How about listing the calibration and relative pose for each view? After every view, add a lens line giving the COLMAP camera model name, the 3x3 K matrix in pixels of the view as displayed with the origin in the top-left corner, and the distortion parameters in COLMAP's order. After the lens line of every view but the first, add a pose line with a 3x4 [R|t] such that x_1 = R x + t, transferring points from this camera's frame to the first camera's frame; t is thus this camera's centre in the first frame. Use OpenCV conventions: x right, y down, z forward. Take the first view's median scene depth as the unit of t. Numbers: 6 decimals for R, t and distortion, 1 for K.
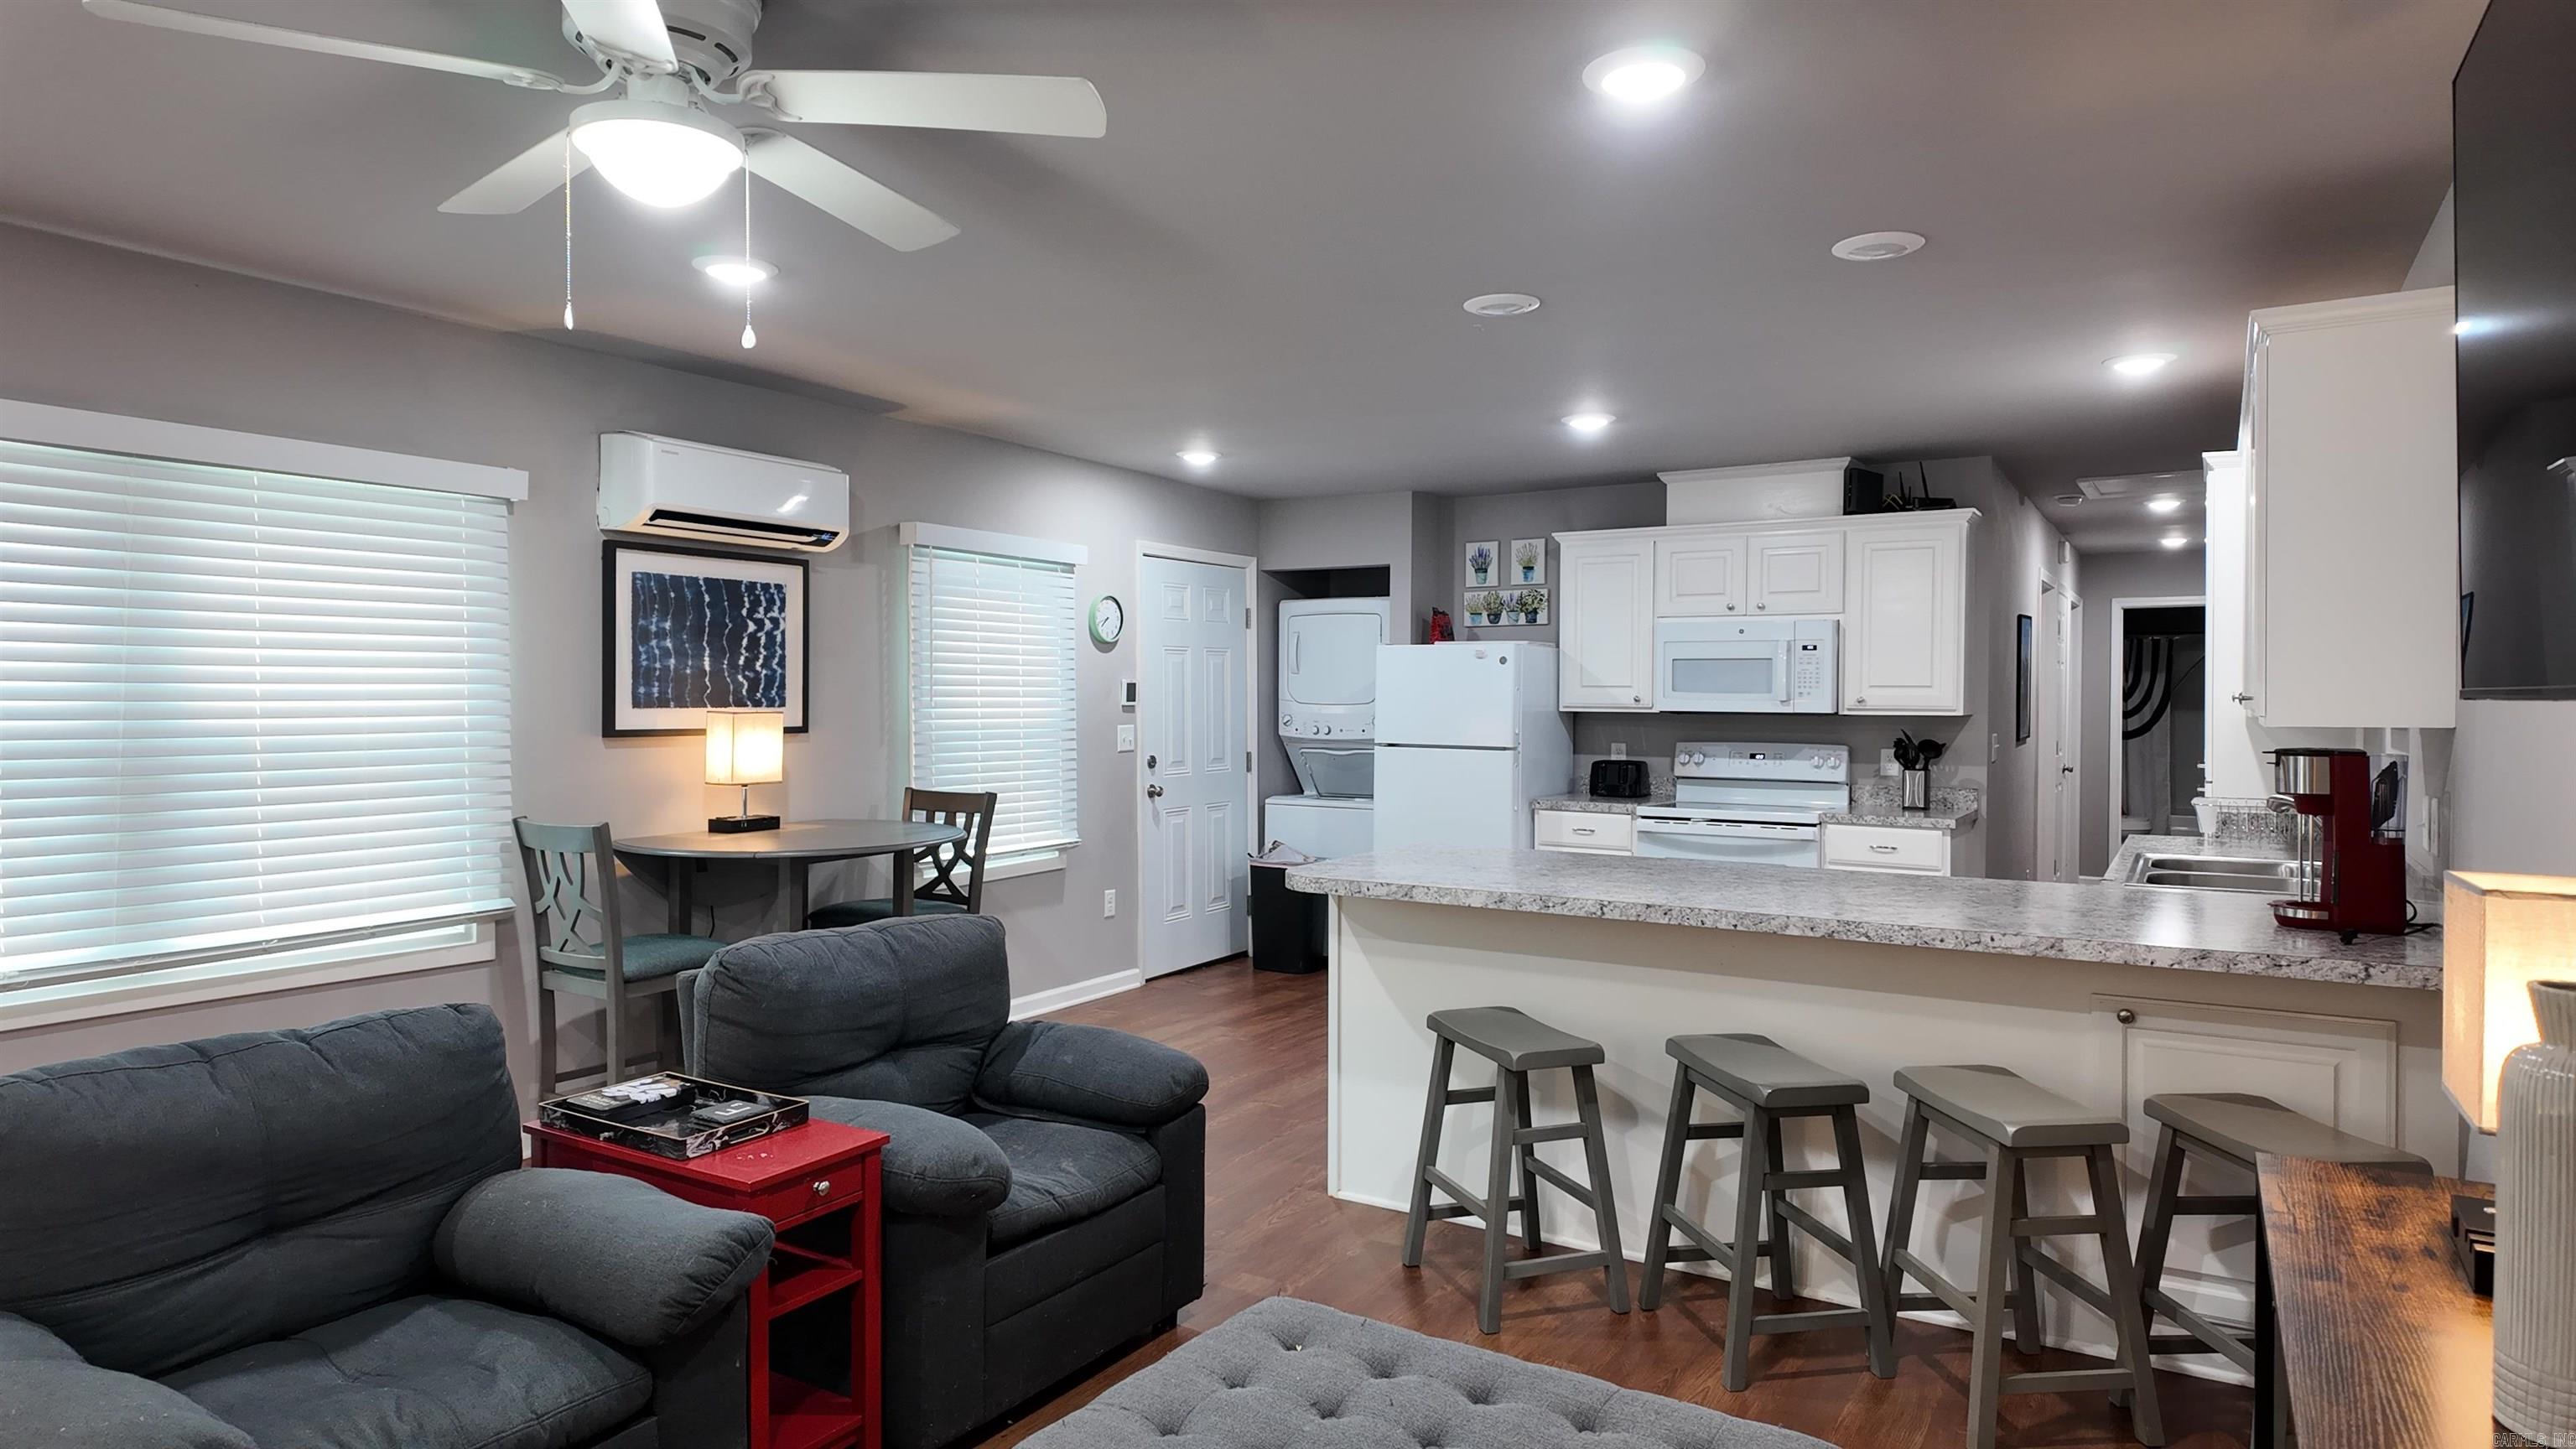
lens RADIAL K [[1494.8, 0, 1276.1], [0, 1494.8, 732.6], [0, 0, 1]] dist [0.060738, -0.055845]
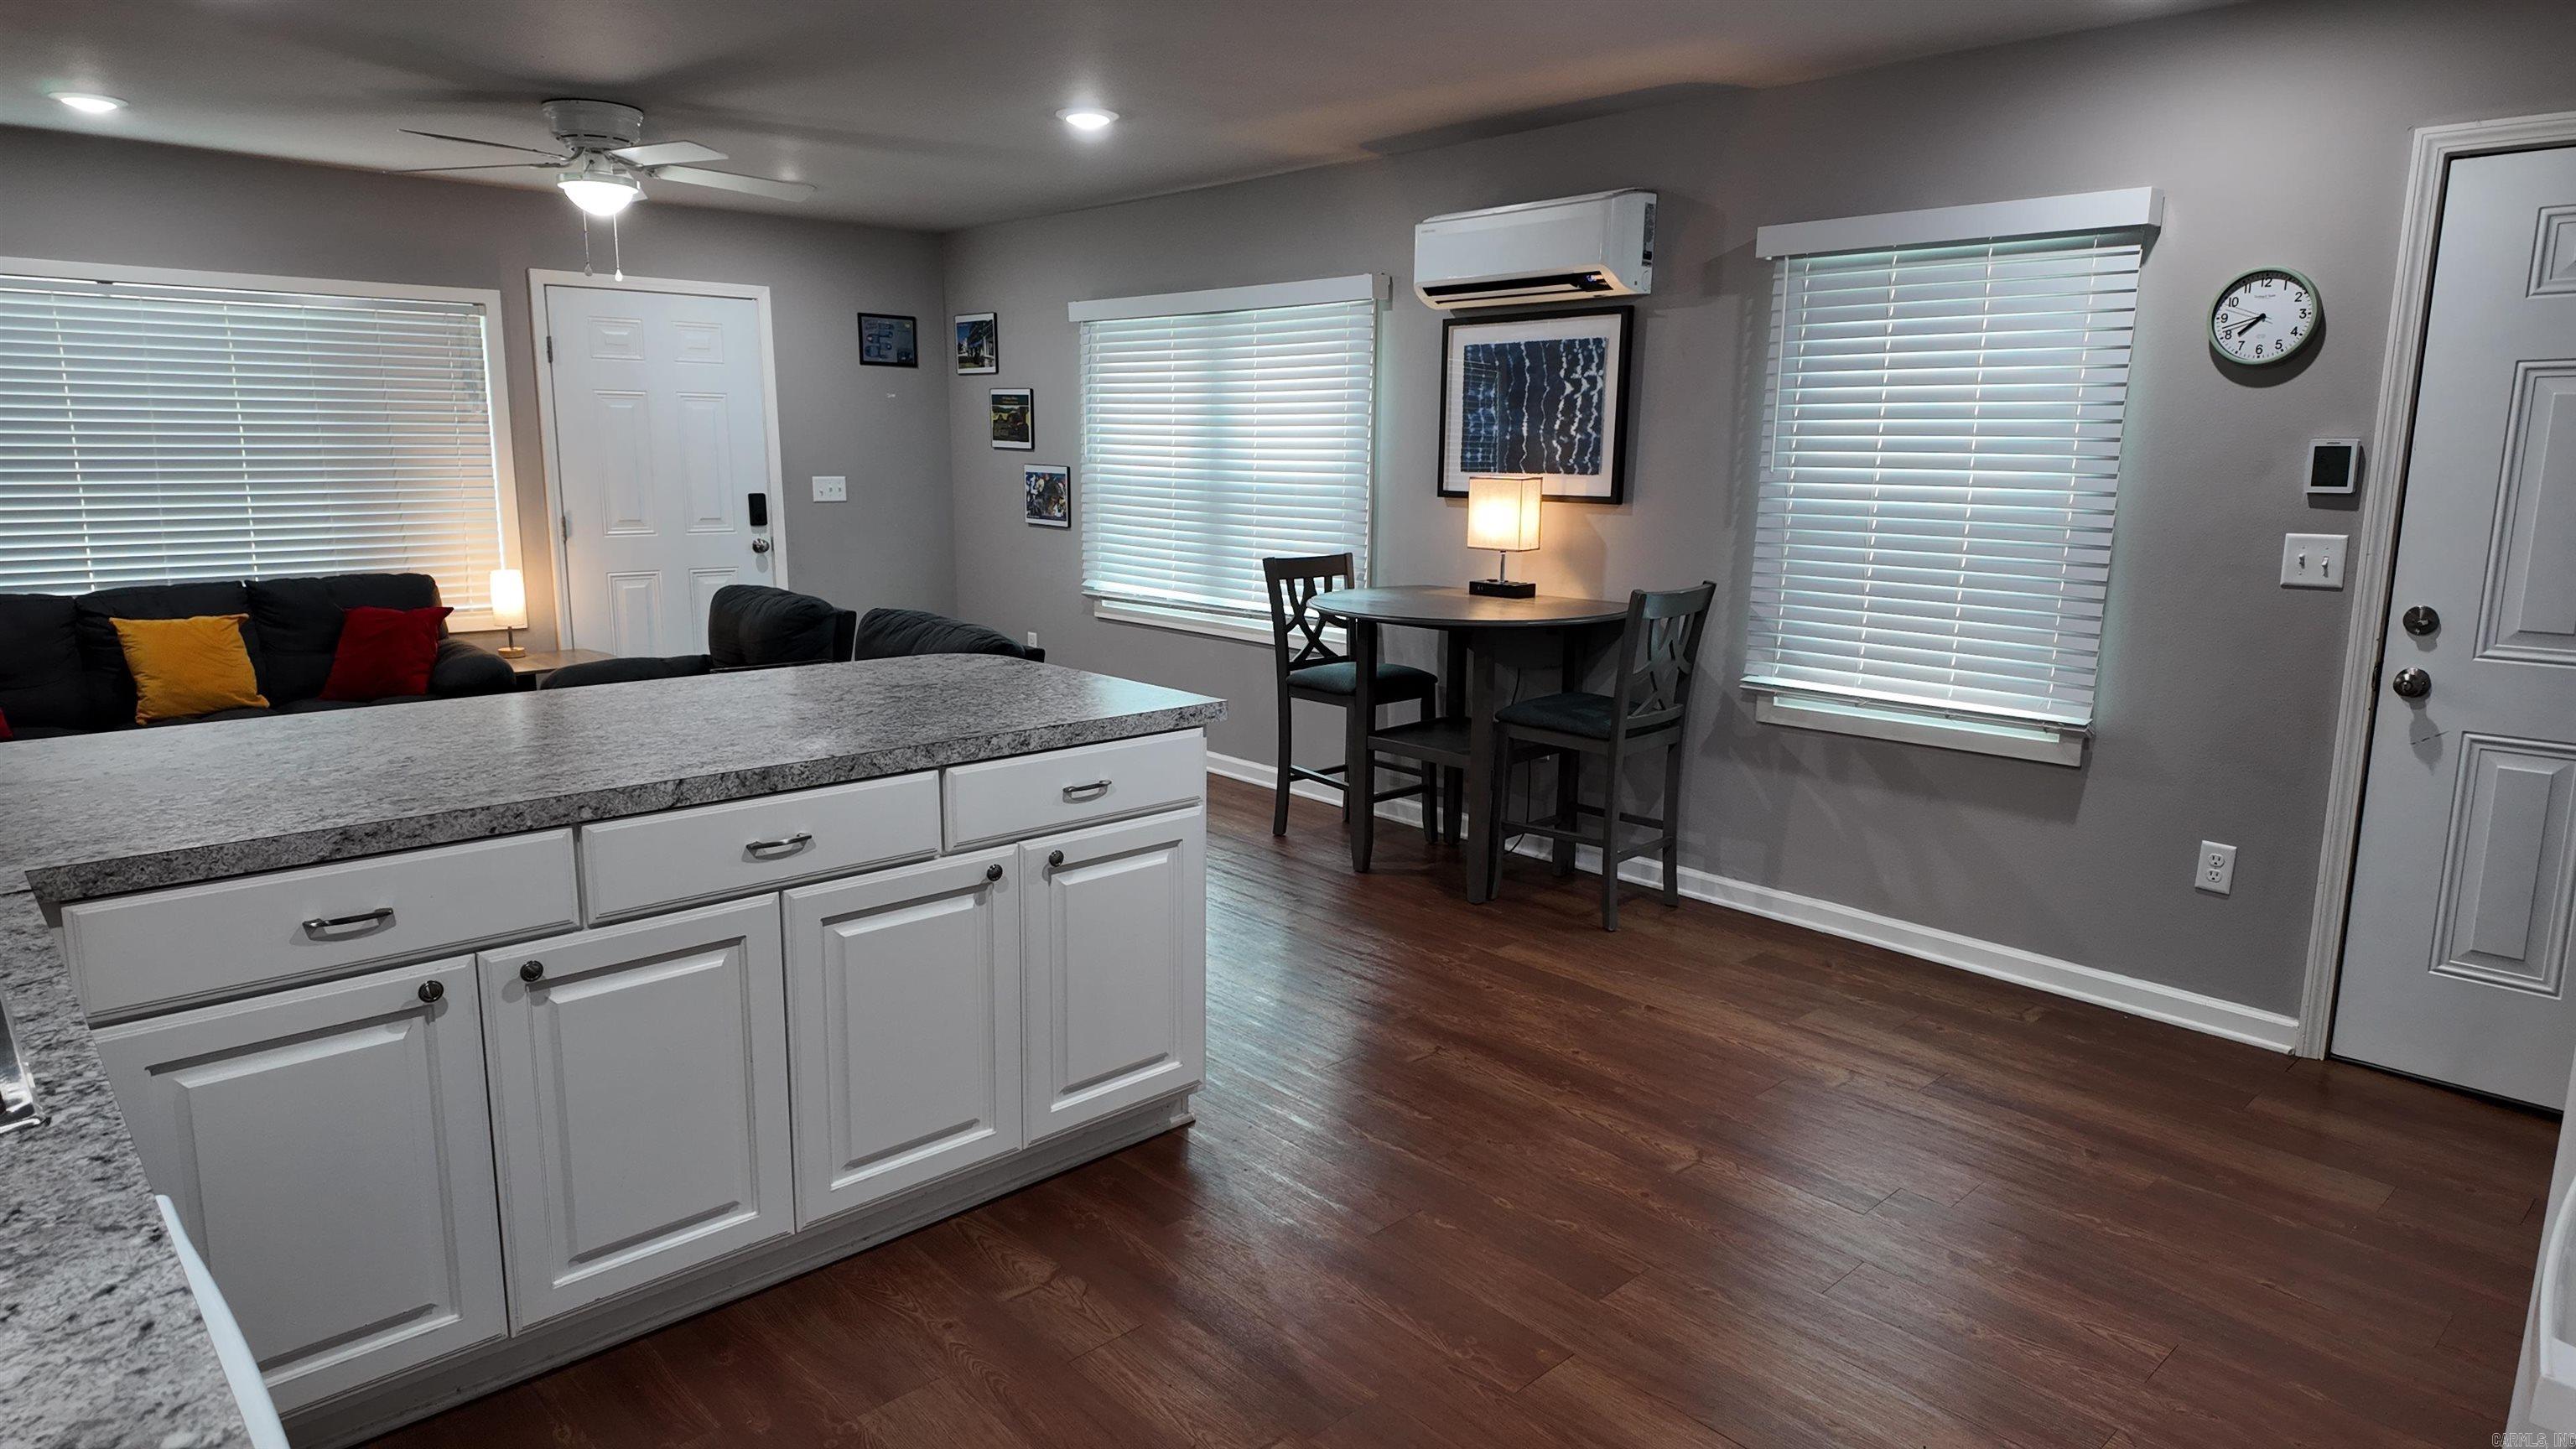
lens RADIAL K [[1494.8, 0, 1280.3], [0, 1494.8, 725.9], [0, 0, 1]] dist [0.060738, -0.055845]
pose [[-0.268518, 0.173683, -0.947487, 0.548536], [-0.035618, 0.981148, 0.189947, -0.029516], [0.962616, 0.084752, -0.257270, 0.927978]]
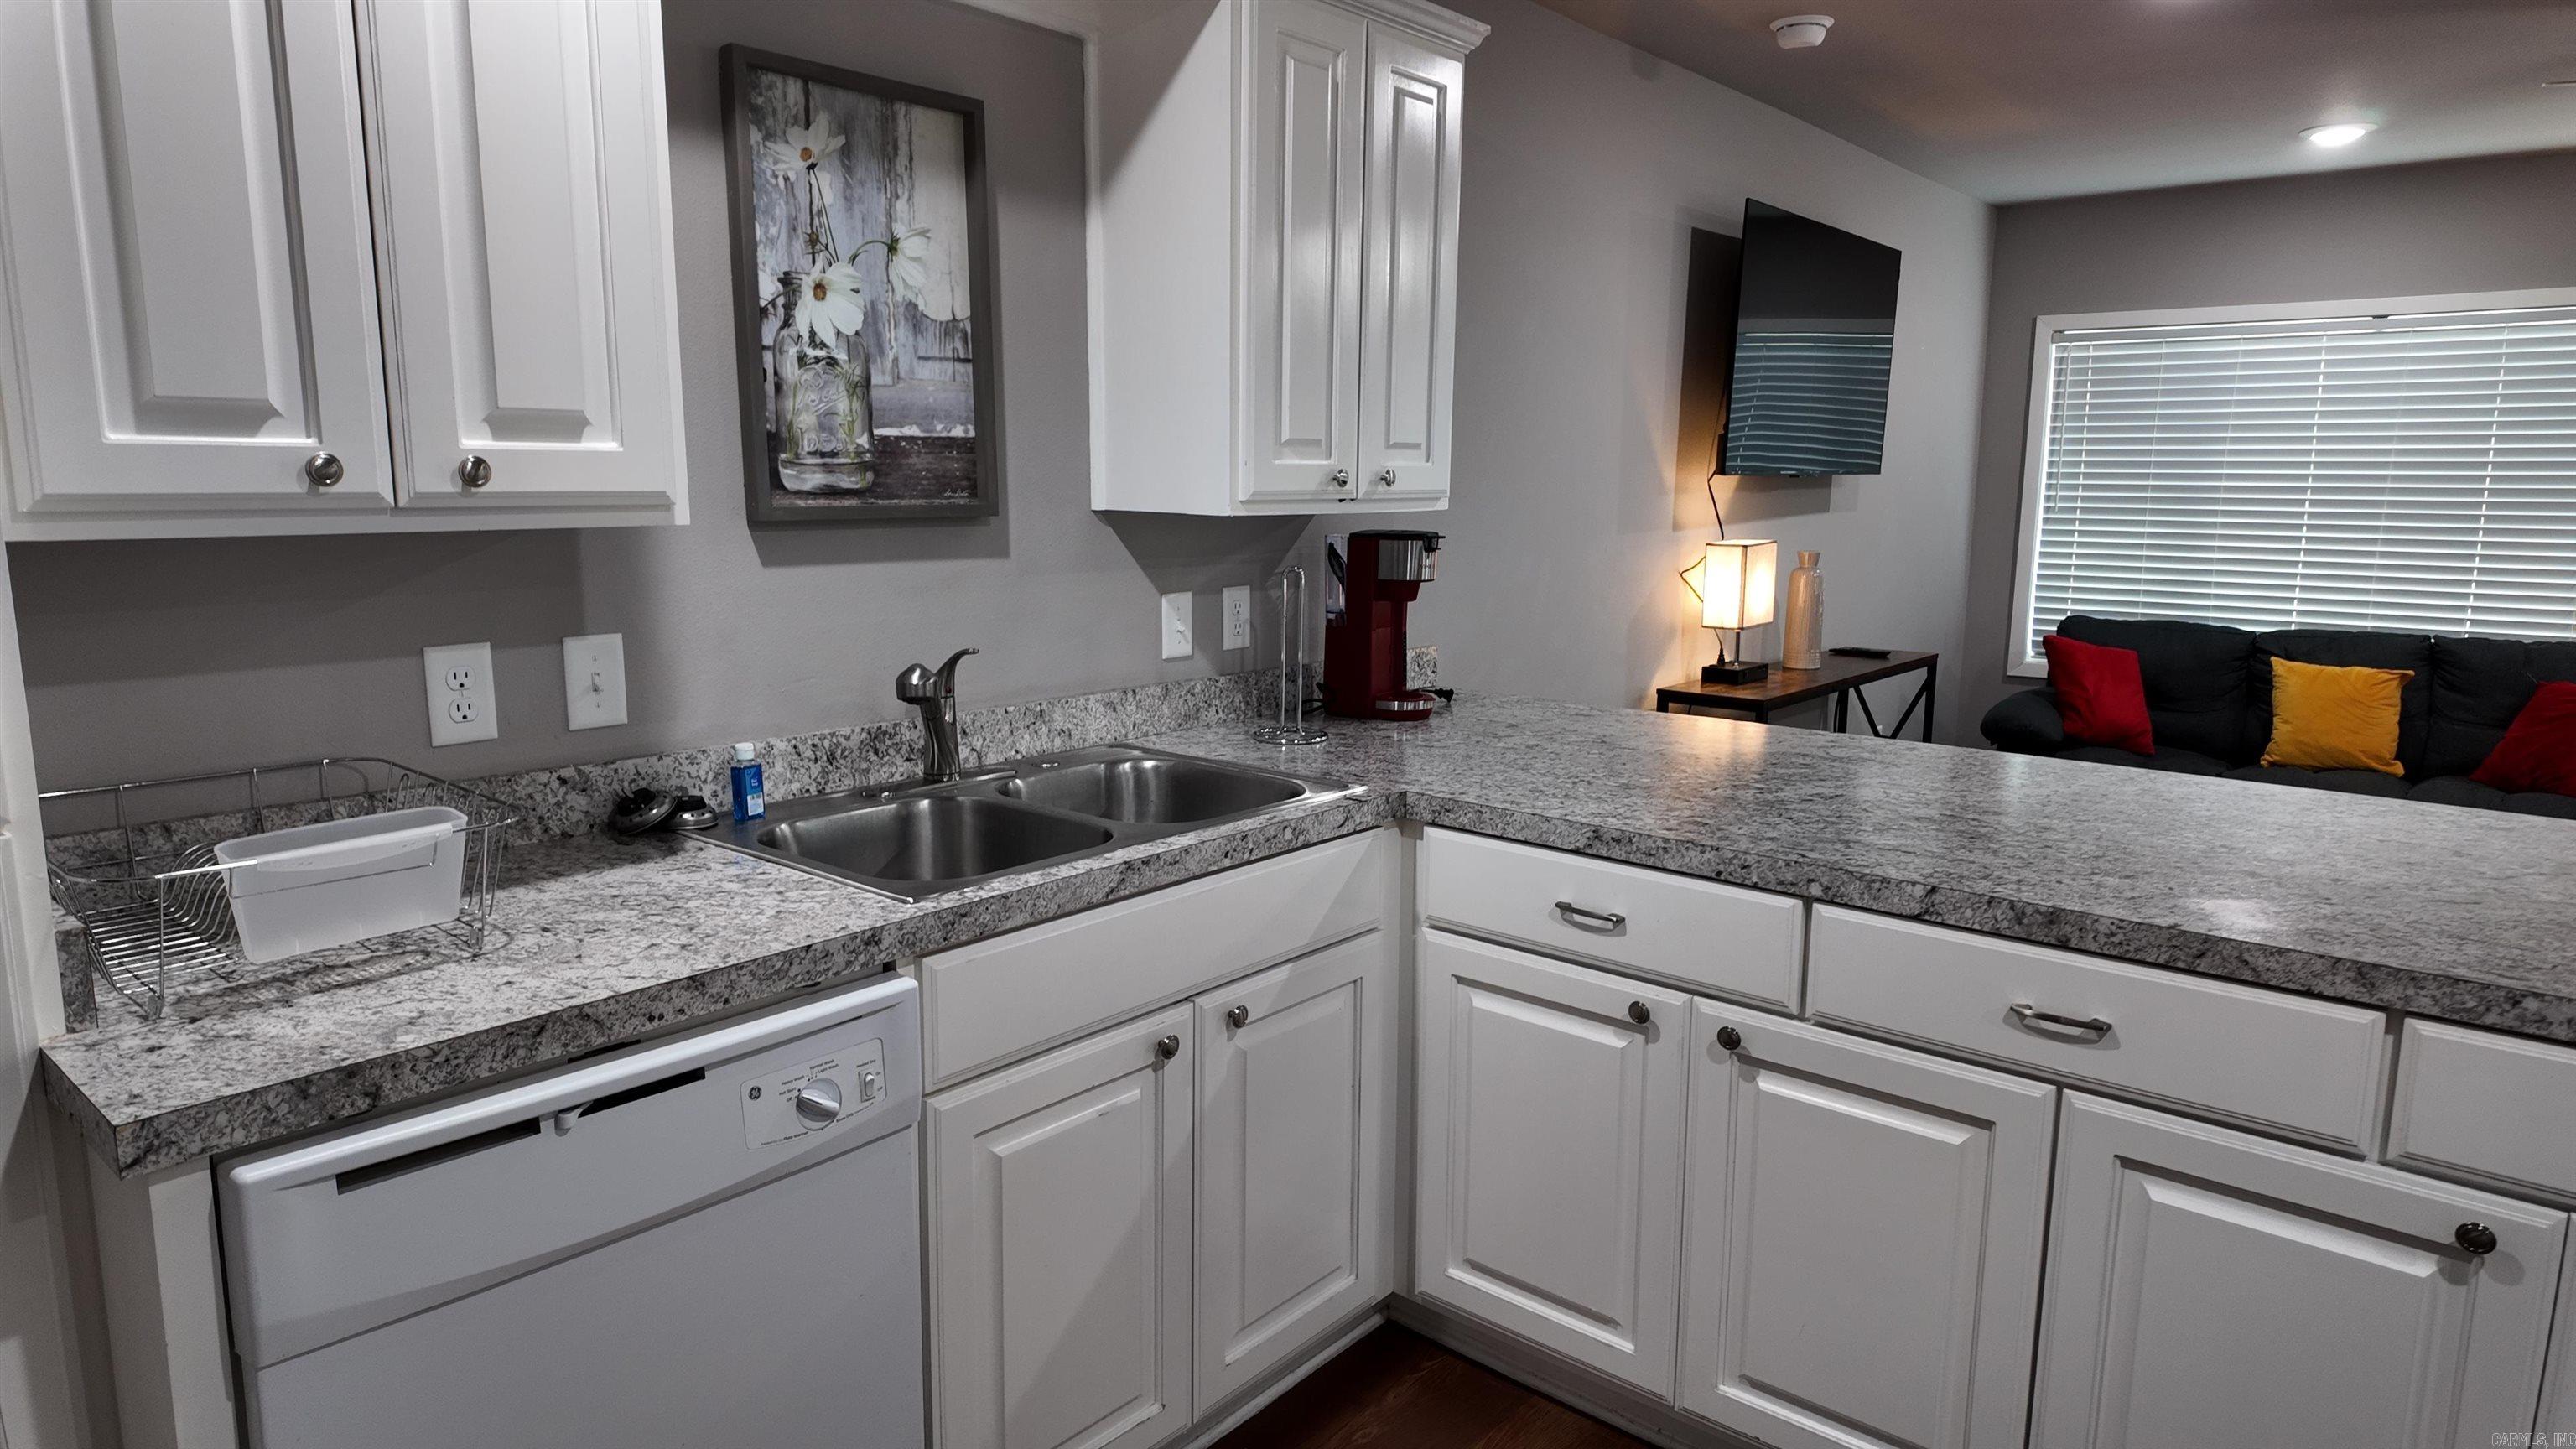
lens RADIAL K [[1494.8, 0, 1285.7], [0, 1494.8, 720.7], [0, 0, 1]] dist [0.060738, -0.055845]
pose [[-0.988219, -0.036914, 0.148527, 0.314319], [-0.007942, 0.981538, 0.191102, -0.025995], [-0.152839, 0.187671, -0.970268, 0.985618]]
